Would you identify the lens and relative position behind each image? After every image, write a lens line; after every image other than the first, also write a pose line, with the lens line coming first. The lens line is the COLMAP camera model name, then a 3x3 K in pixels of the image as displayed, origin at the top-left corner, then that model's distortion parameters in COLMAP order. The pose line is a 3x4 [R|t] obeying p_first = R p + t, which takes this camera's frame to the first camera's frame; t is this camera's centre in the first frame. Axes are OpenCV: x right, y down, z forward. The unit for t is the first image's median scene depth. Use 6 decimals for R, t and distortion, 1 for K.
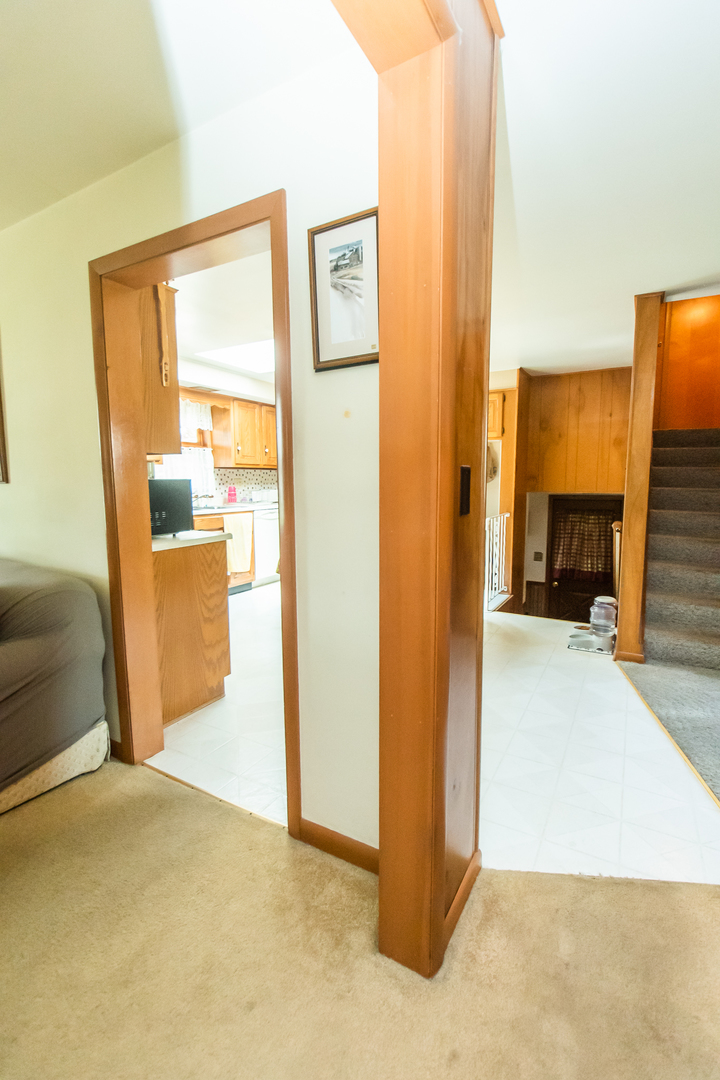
lens RADIAL K [[468.0, 0, 367.7], [0, 468.0, 537.5], [0, 0, 1]] dist [-0.011496, -0.001133]
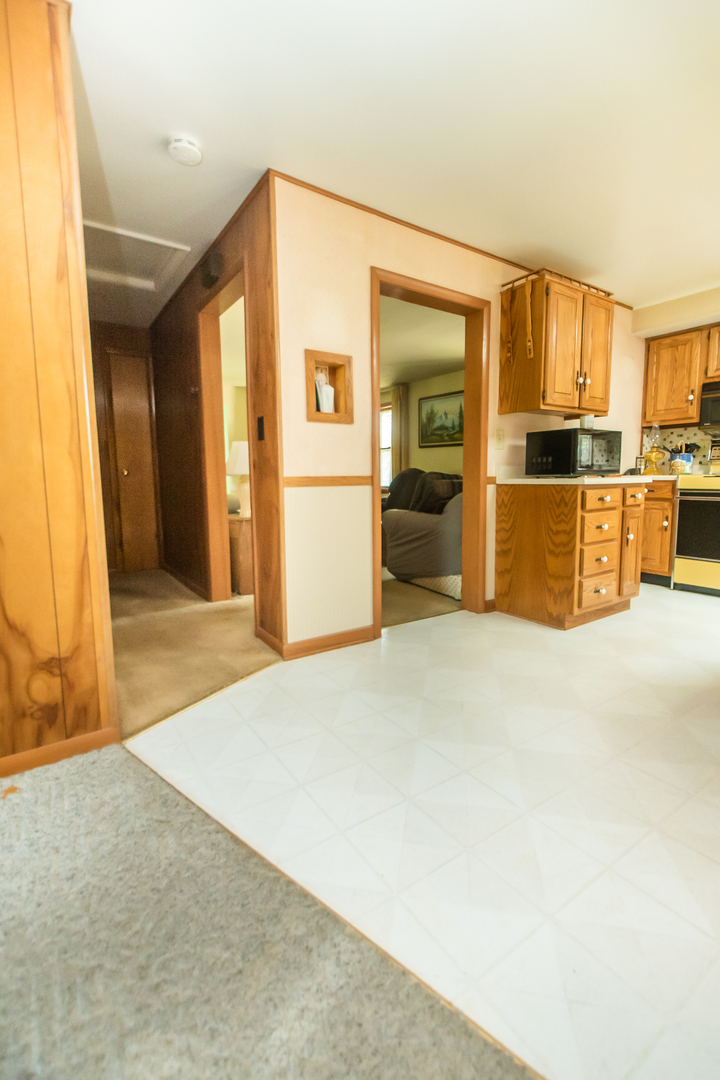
lens RADIAL K [[468.0, 0, 362.1], [0, 468.0, 535.4], [0, 0, 1]] dist [-0.011496, -0.001133]
pose [[-0.440776, 0.116426, -0.890035, 0.857664], [-0.102091, 0.978616, 0.178573, -0.020611], [0.891793, 0.169575, -0.419464, 1.032886]]
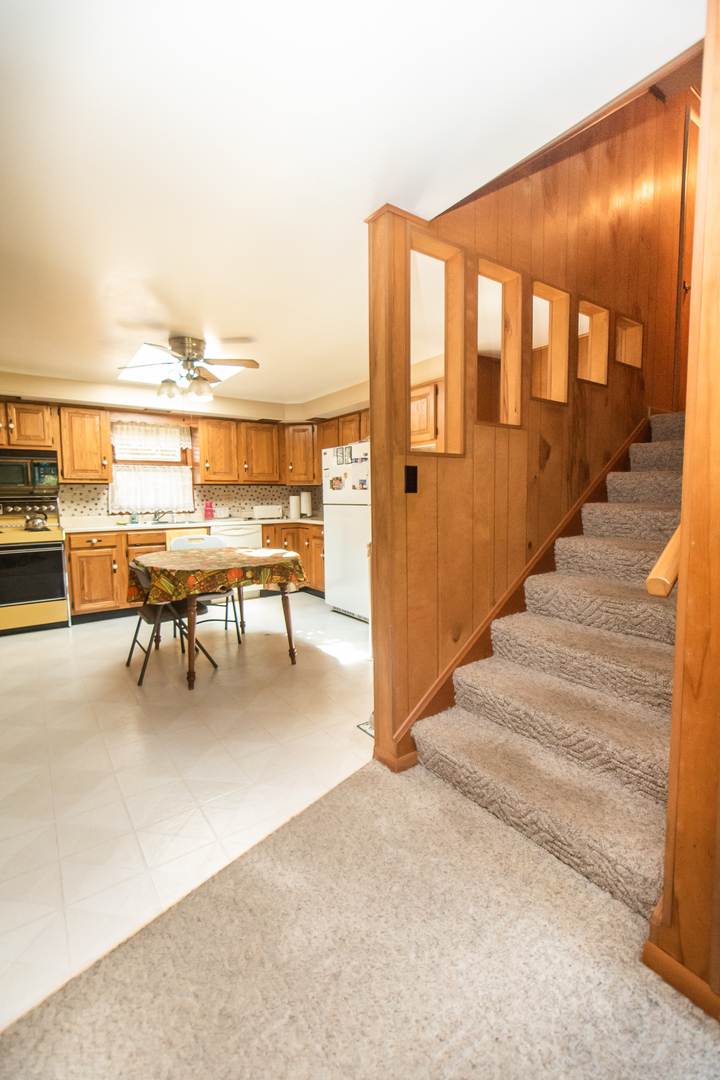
lens RADIAL K [[468.0, 0, 361.0], [0, 468.0, 538.6], [0, 0, 1]] dist [-0.011496, -0.001133]
pose [[0.914836, 0.027893, -0.402861, 0.939880], [-0.039909, 0.998973, -0.021461, -0.047011], [0.401849, 0.035711, 0.915009, 0.435083]]
